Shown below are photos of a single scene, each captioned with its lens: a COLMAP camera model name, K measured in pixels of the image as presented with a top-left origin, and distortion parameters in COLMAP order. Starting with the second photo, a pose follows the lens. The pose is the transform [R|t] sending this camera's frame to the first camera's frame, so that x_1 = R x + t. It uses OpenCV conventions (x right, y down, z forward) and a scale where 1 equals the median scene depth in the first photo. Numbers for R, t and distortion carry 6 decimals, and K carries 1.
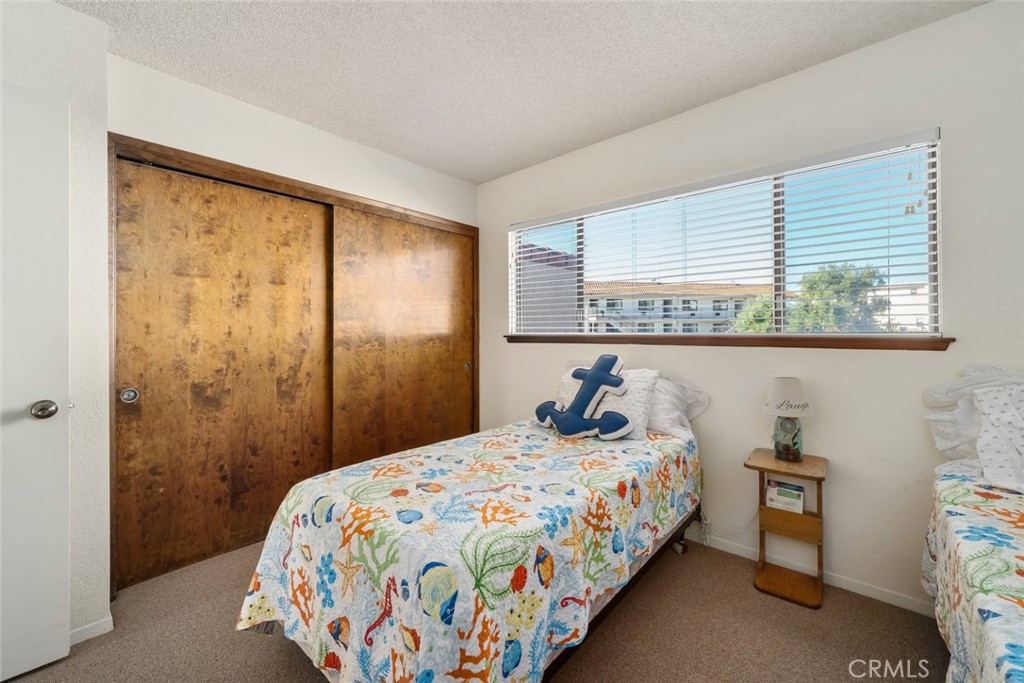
lens RADIAL K [[413.9, 0, 511.0], [0, 413.9, 335.9], [0, 0, 1]] dist [-0.002769, -0.000893]
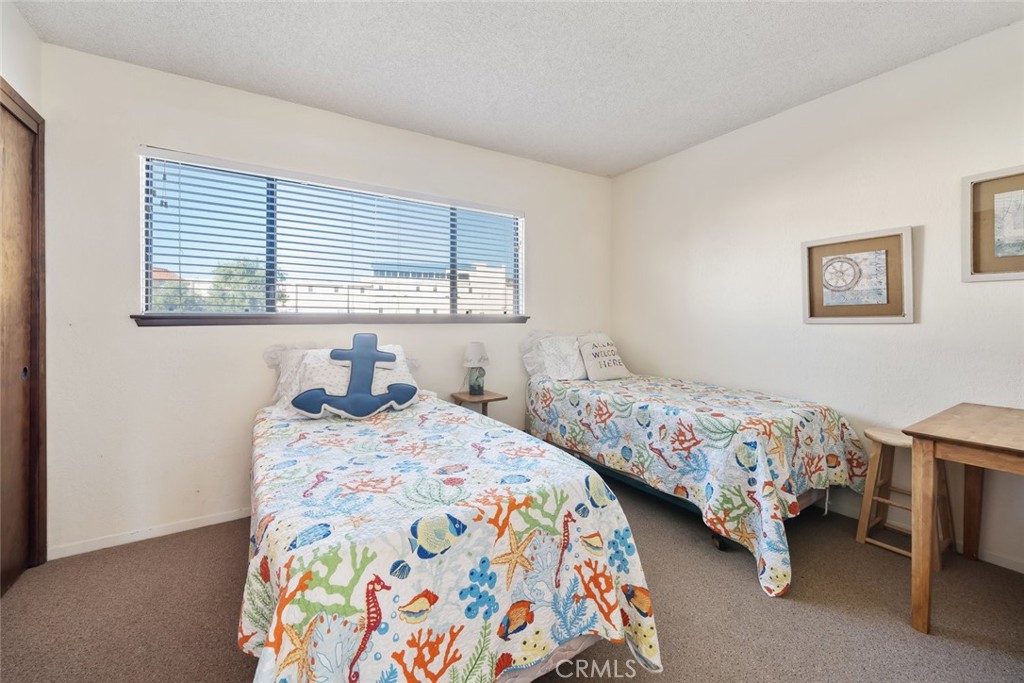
lens RADIAL K [[413.9, 0, 504.3], [0, 413.9, 318.2], [0, 0, 1]] dist [-0.002769, -0.000893]
pose [[0.301661, -0.002646, 0.953412, -0.995858], [0.004348, 0.999990, 0.001399, 0.010858], [-0.953405, 0.003724, 0.301669, 0.543912]]
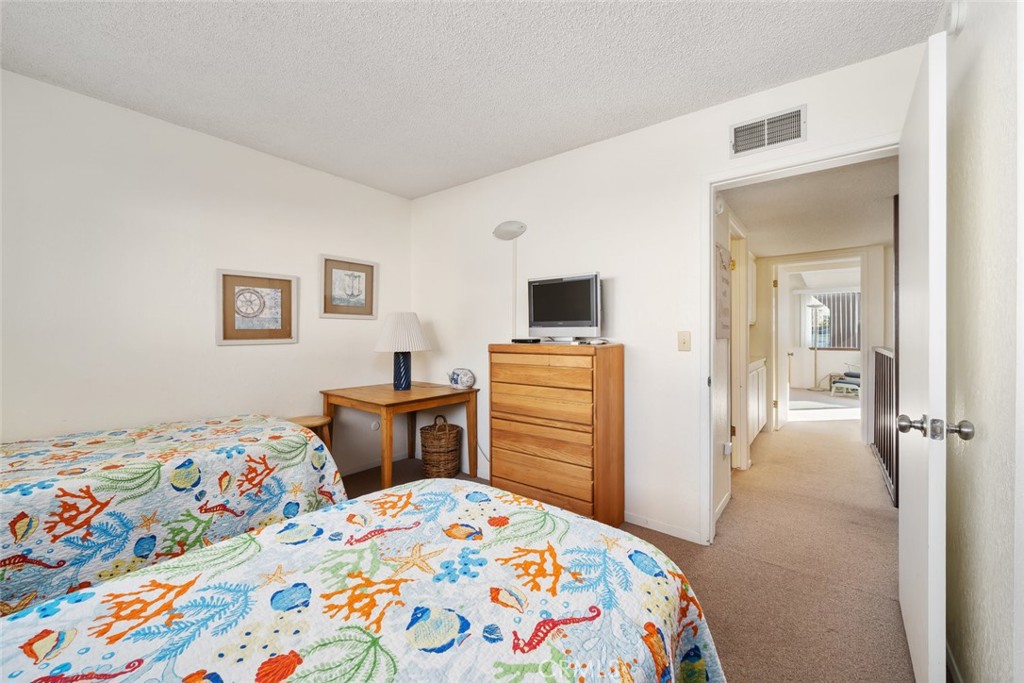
lens RADIAL K [[413.9, 0, 505.4], [0, 413.9, 334.1], [0, 0, 1]] dist [-0.002769, -0.000893]
pose [[-0.999060, -0.005018, -0.043061, -0.221562], [-0.005261, 0.999971, 0.005538, -0.023746], [0.043032, 0.005759, -0.999057, 1.671862]]
